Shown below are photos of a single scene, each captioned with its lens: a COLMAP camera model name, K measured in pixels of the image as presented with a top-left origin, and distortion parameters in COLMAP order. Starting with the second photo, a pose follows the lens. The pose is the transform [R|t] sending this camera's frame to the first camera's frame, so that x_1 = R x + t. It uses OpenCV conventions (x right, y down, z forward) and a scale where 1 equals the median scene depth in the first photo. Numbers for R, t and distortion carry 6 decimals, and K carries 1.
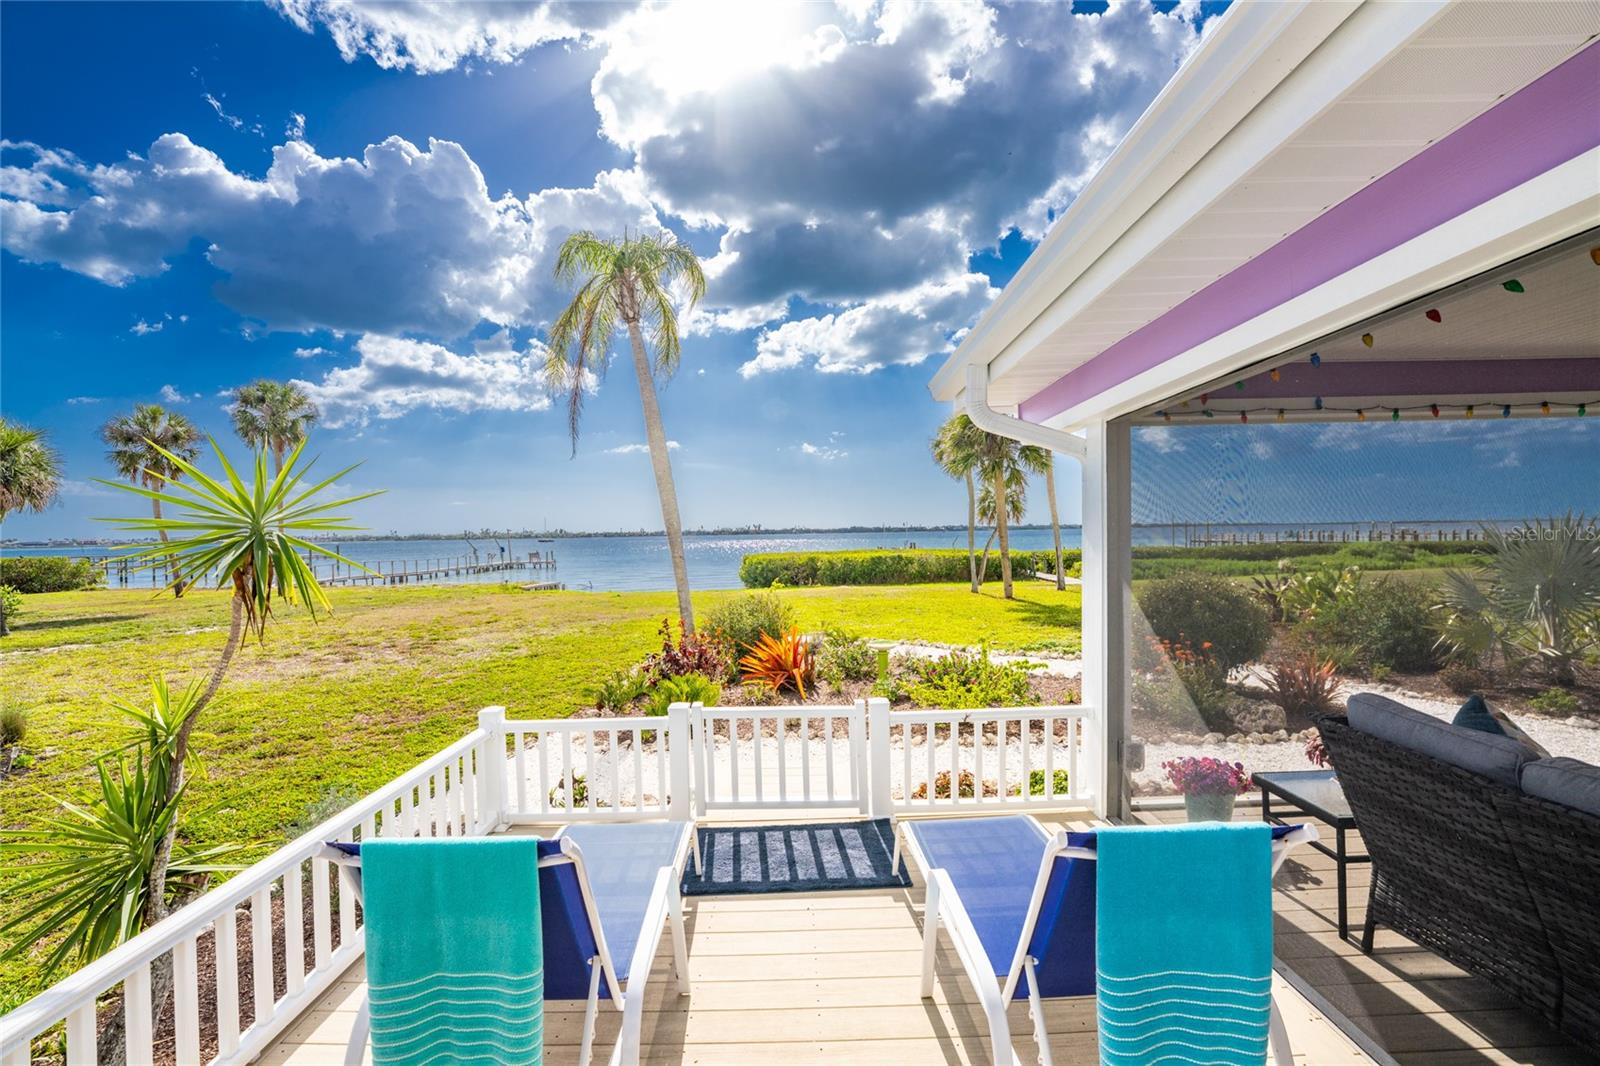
lens RADIAL K [[664.2, 0, 800.0], [0, 664.2, 533.0], [0, 0, 1]] dist [-0.016129, 0.000271]
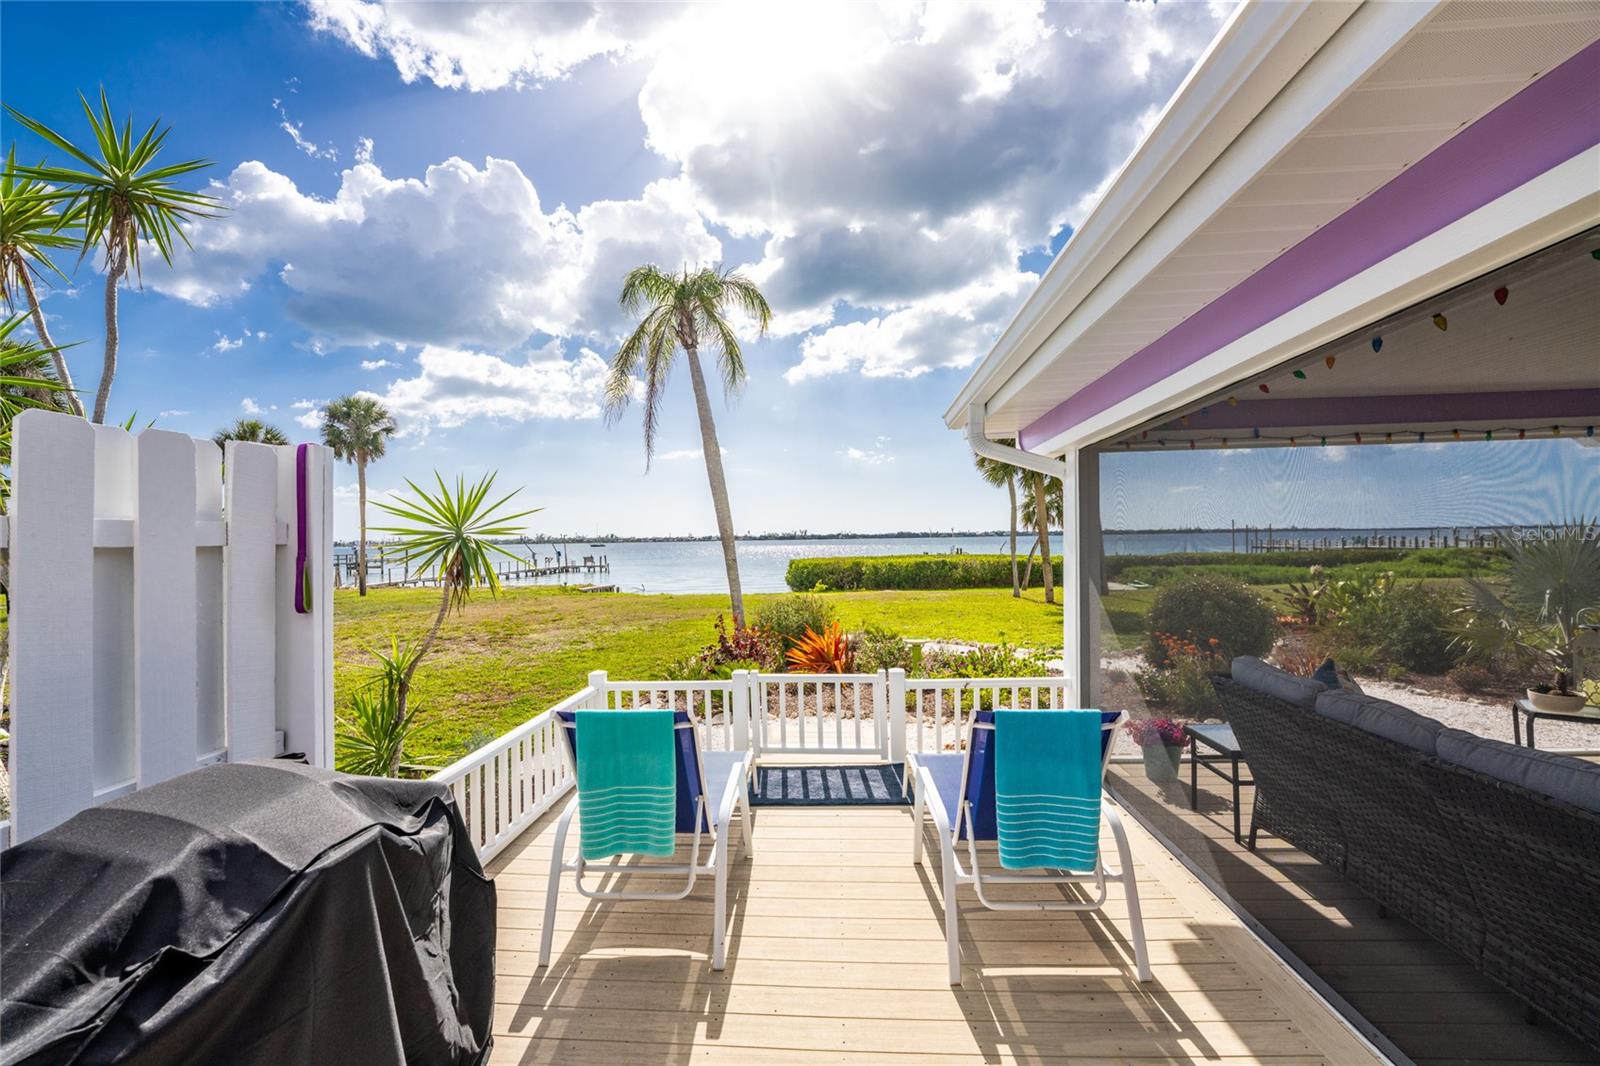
lens RADIAL K [[666.0, 0, 791.9], [0, 666.0, 529.1], [0, 0, 1]] dist [-0.001672, -0.000053]
pose [[0.996726, -0.000246, -0.080848, 0.011591], [-0.000852, 0.999908, -0.013554, 0.000015], [0.080844, 0.013578, 0.996634, -0.147665]]
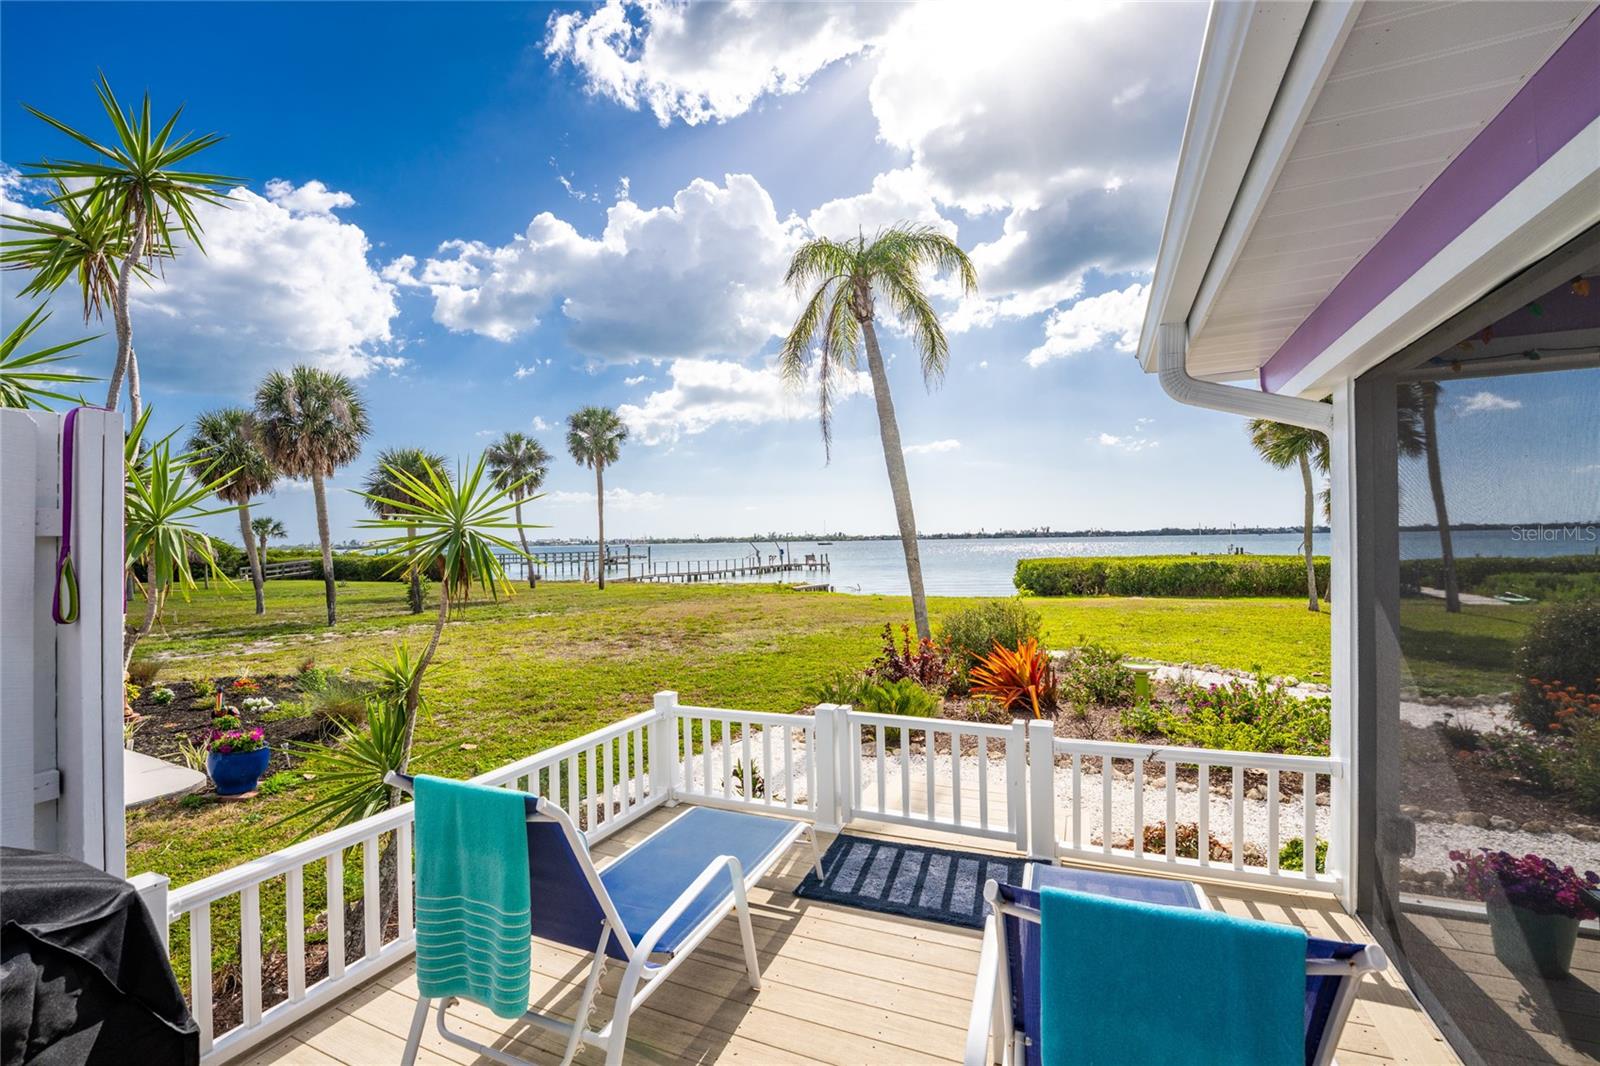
lens RADIAL K [[693.2, 0, 789.8], [0, 693.2, 527.6], [0, 0, 1]] dist [-0.016222, 0.000522]
pose [[0.913627, -0.005913, -0.406510, 0.096113], [0.000990, 0.999924, -0.012318, 0.003963], [0.406552, 0.010851, 0.913563, 0.018677]]
